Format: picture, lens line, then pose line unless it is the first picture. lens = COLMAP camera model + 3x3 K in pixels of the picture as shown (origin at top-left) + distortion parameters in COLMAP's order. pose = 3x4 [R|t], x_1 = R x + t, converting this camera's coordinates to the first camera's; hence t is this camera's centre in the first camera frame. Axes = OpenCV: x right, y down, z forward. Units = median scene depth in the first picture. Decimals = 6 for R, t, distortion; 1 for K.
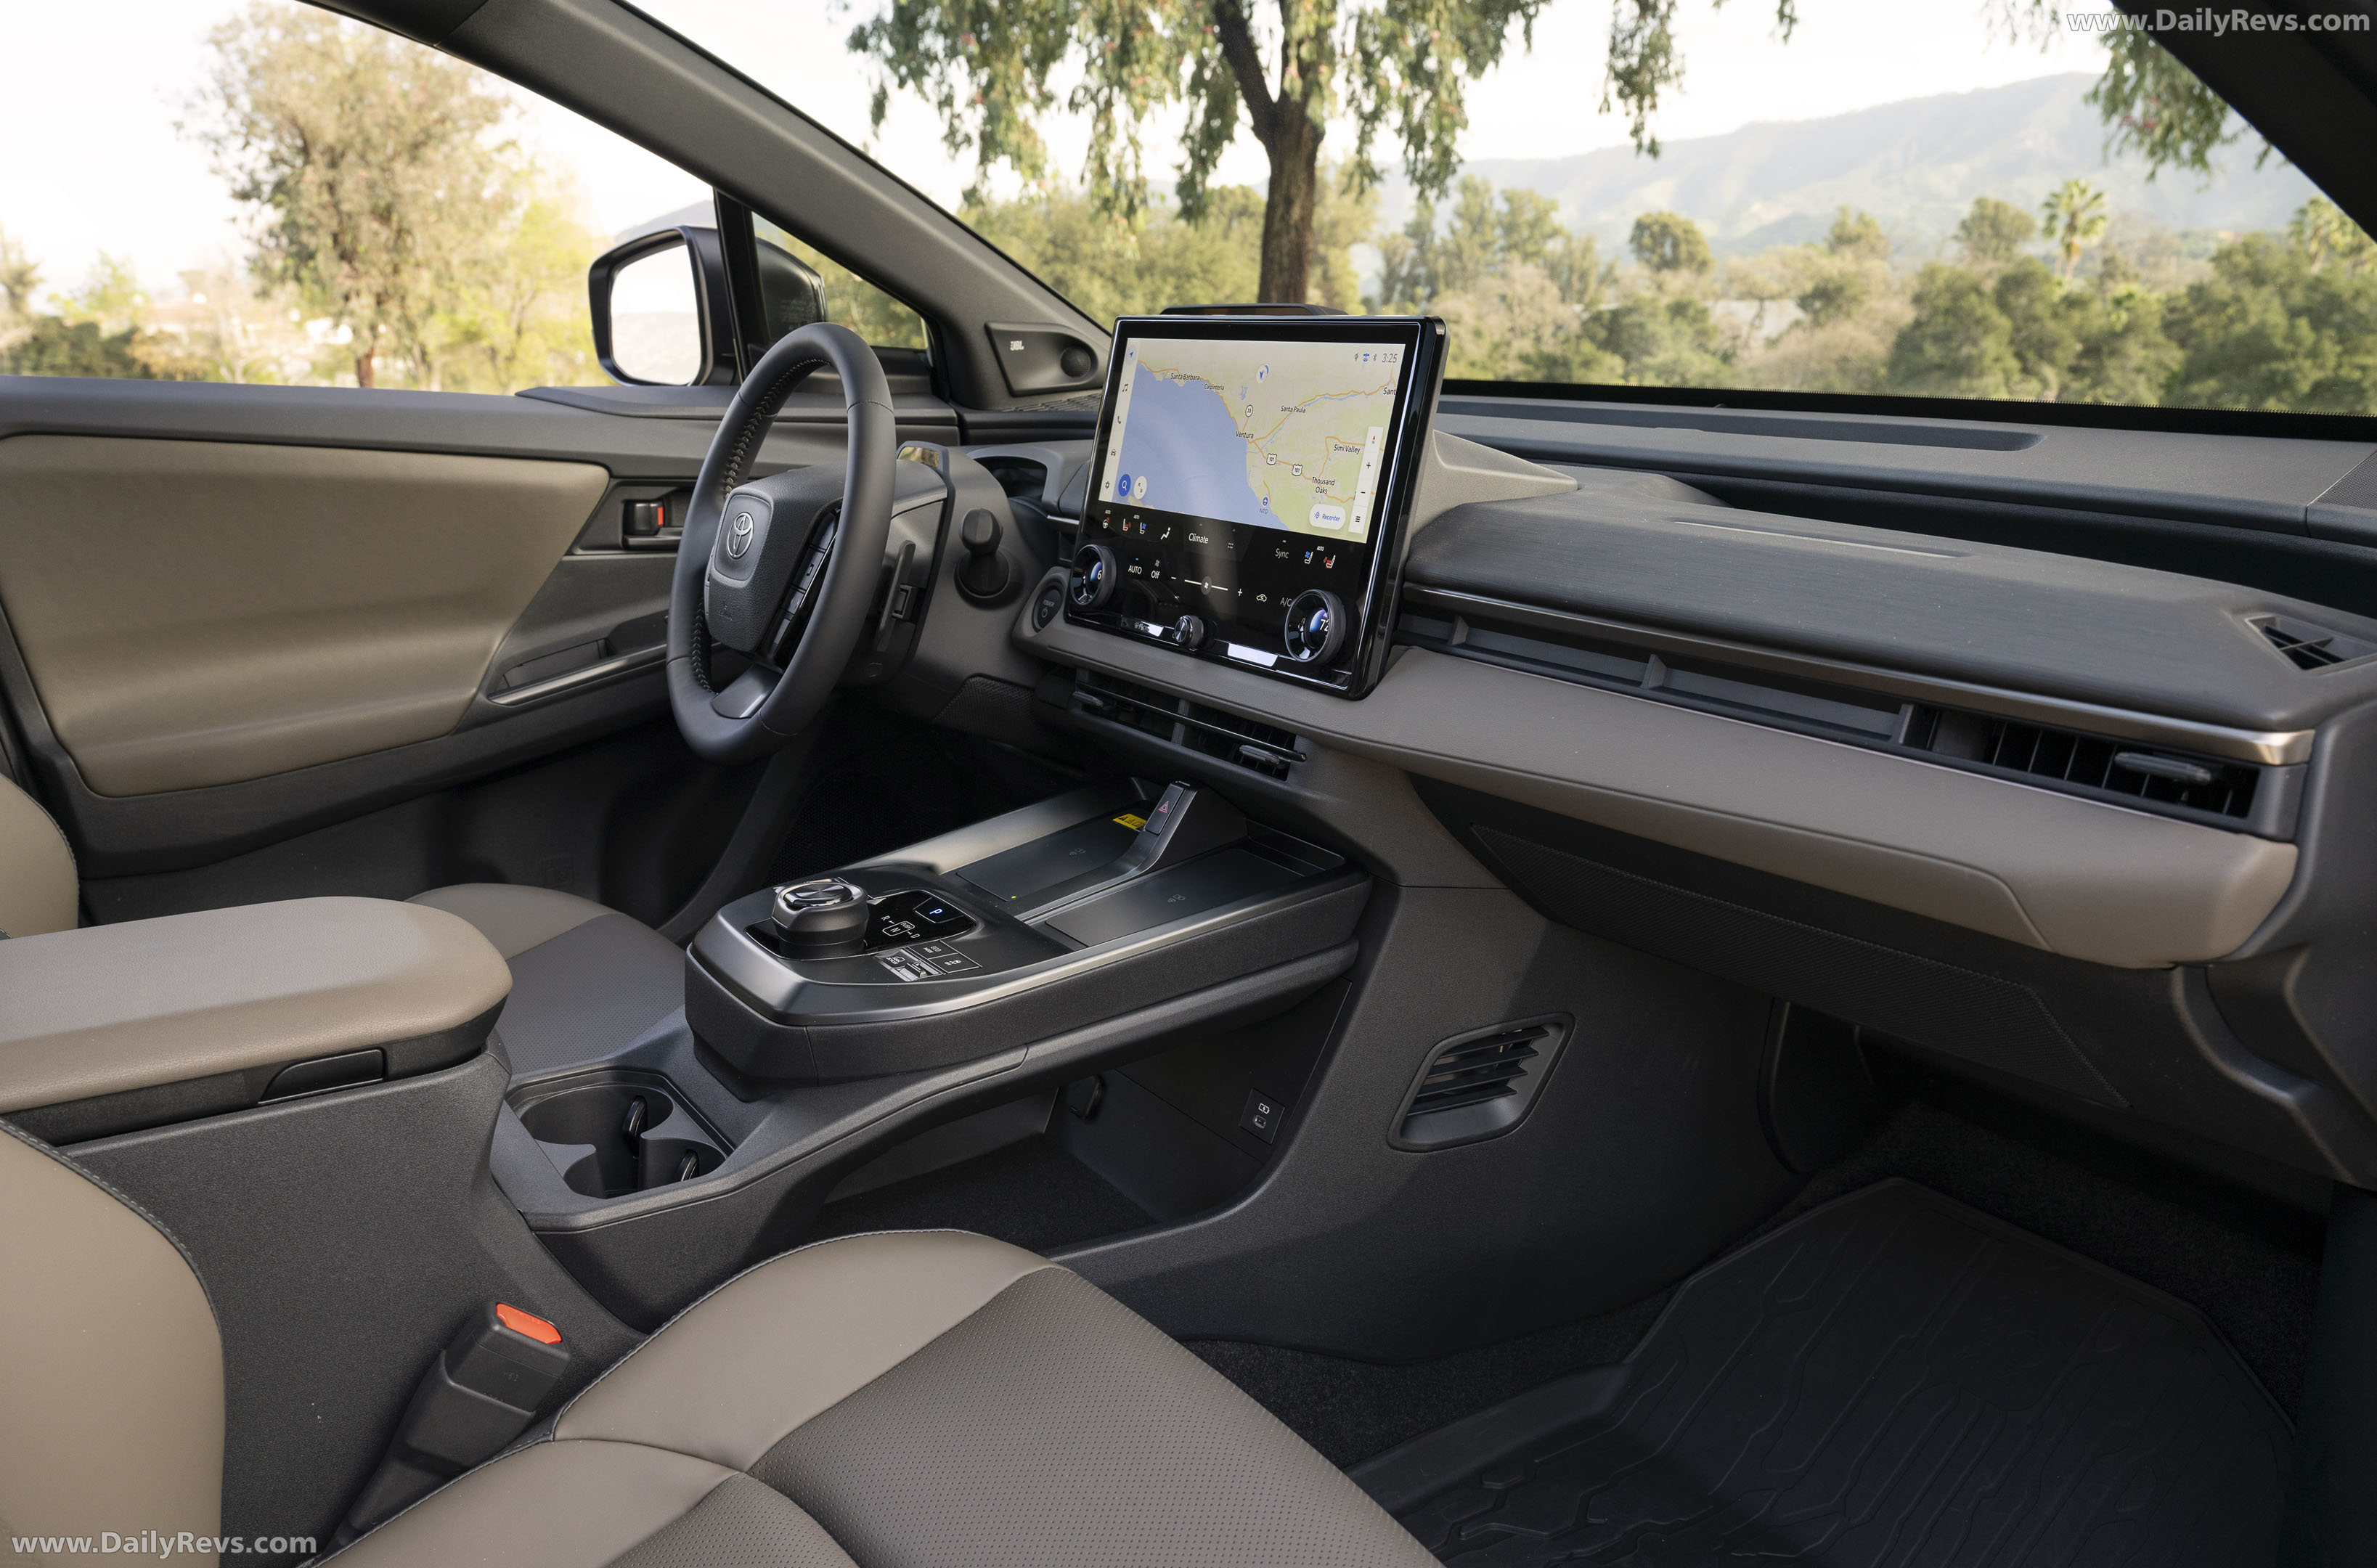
lens RADIAL K [[1885.8, 0, 1188.5], [0, 1885.8, 784.0], [0, 0, 1]] dist [-0.003294, 0.003170]
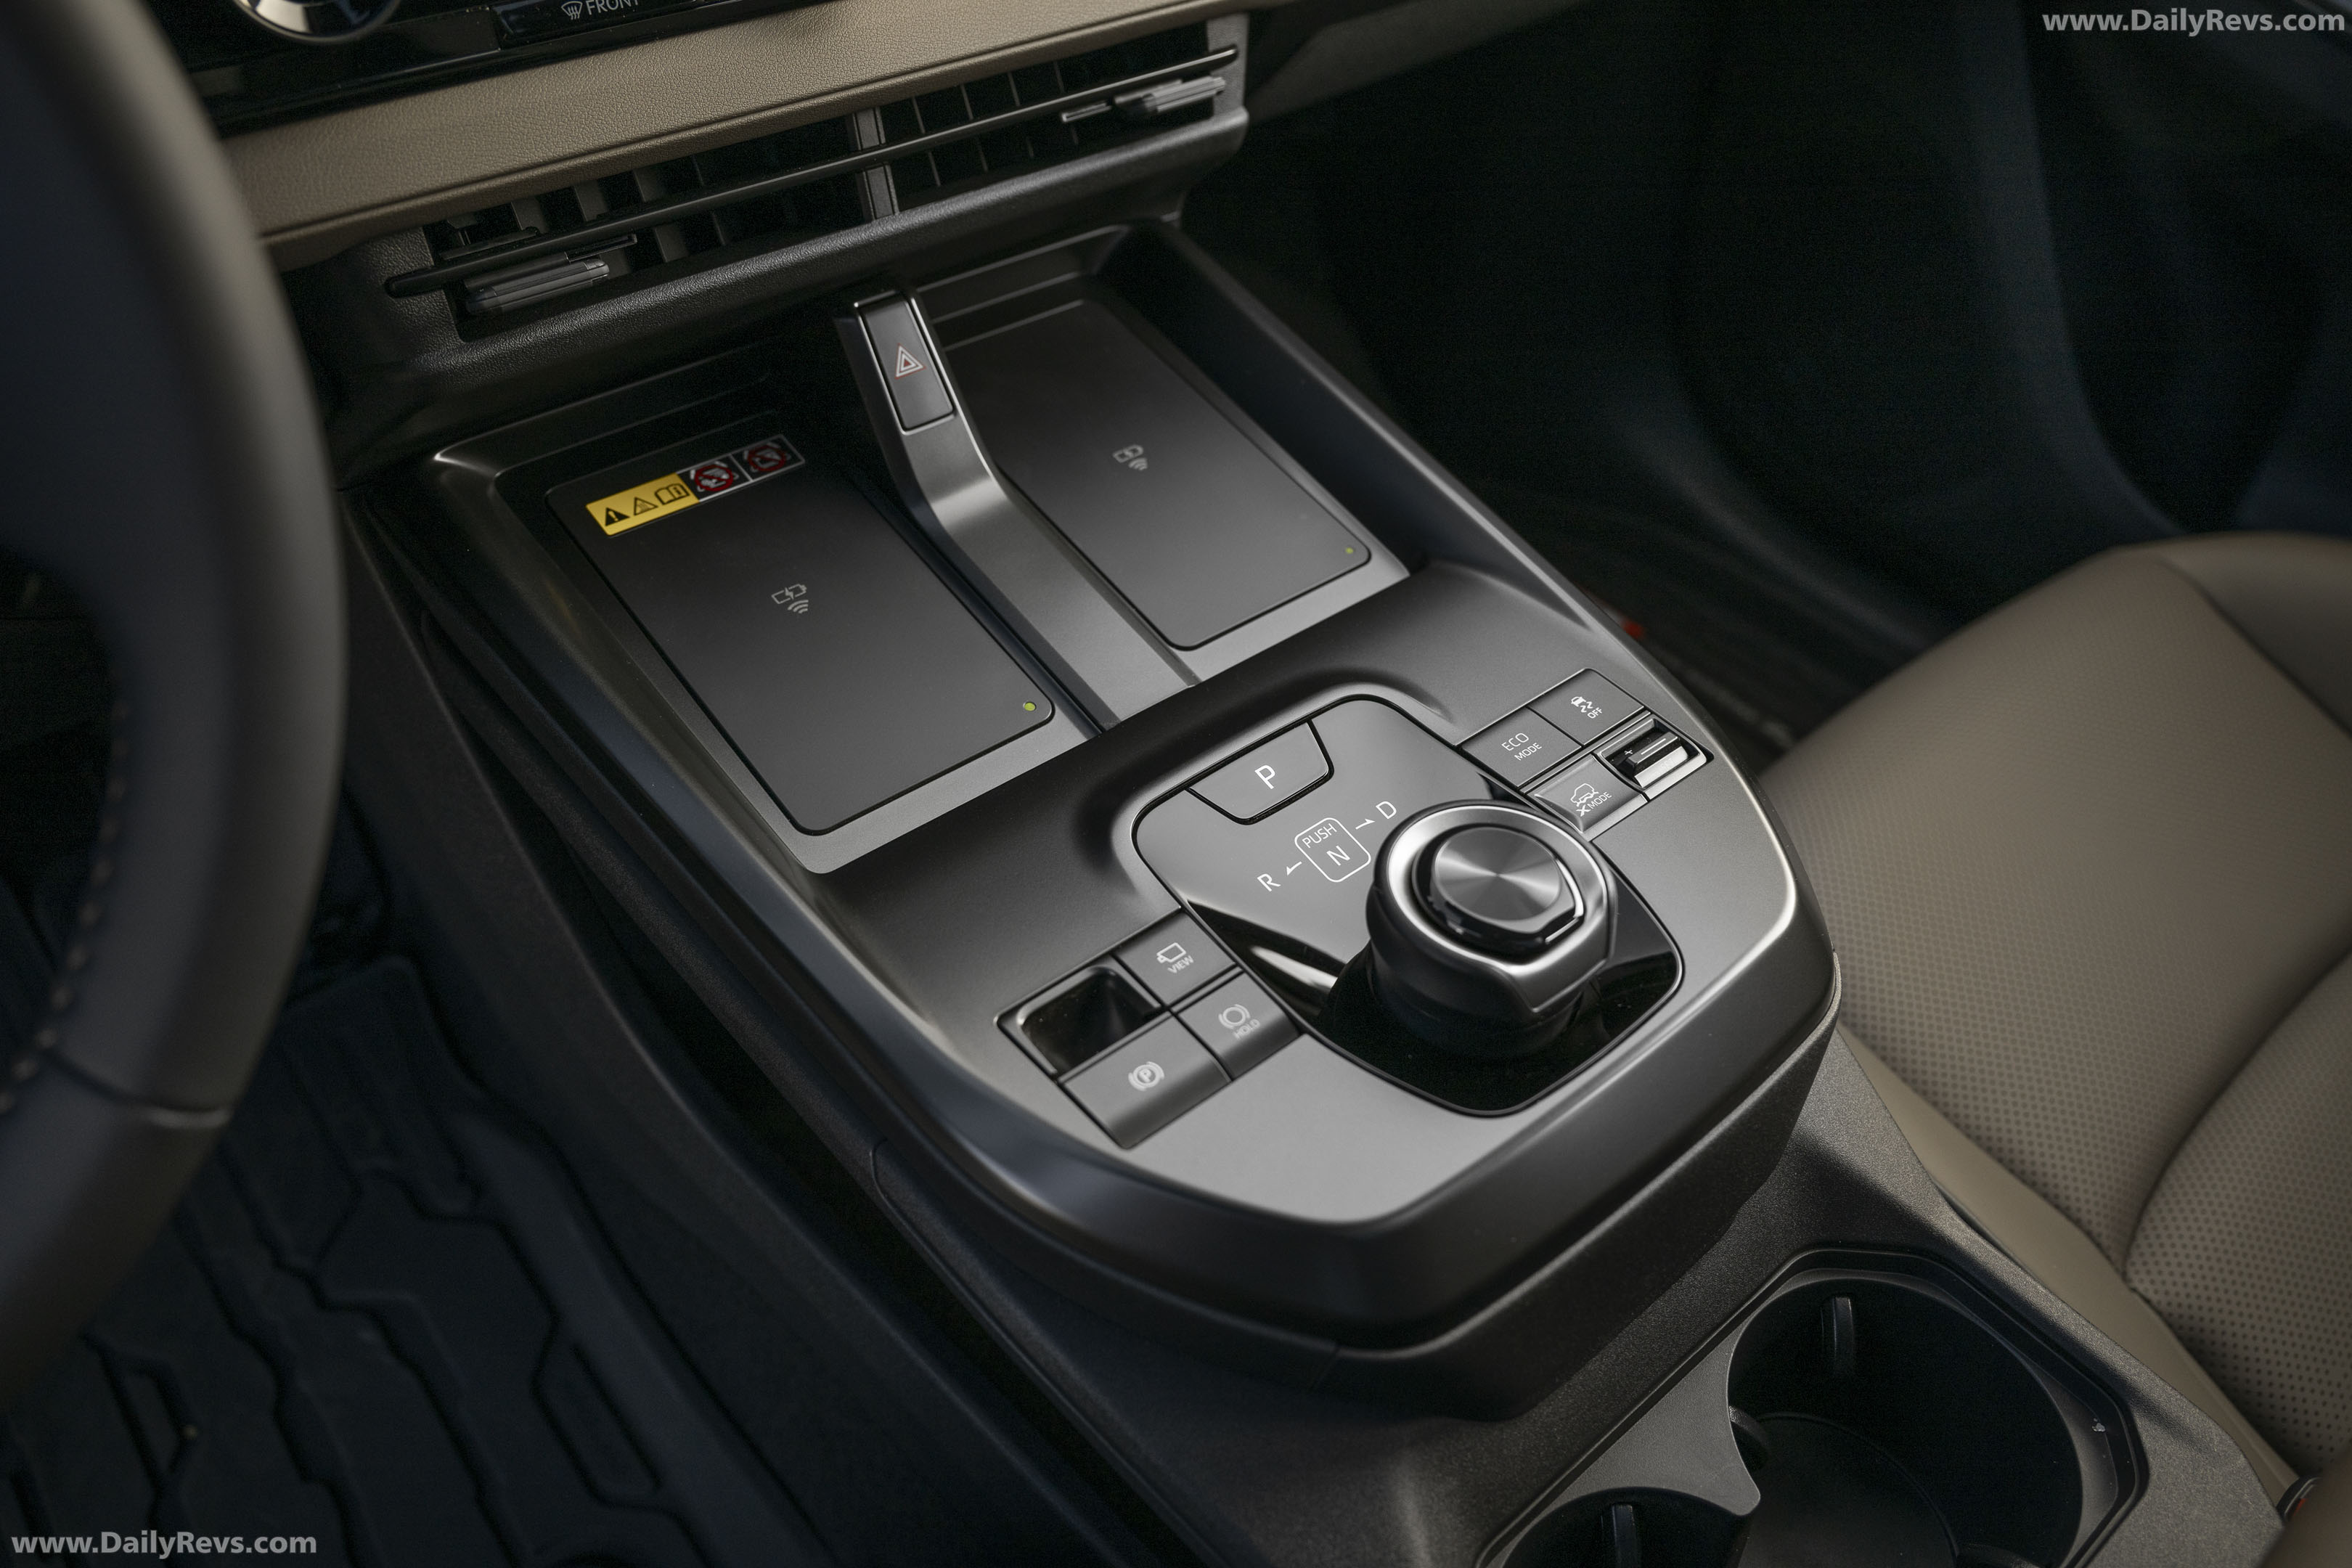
lens RADIAL K [[1708.7, 0, 1167.1], [0, 1708.7, 755.3], [0, 0, 1]] dist [-0.008229, -0.002067]
pose [[-0.105341, -0.679049, 0.726496, -0.385021], [0.204868, 0.700070, 0.684055, -0.191189], [-0.973104, 0.220895, 0.065369, 0.943718]]
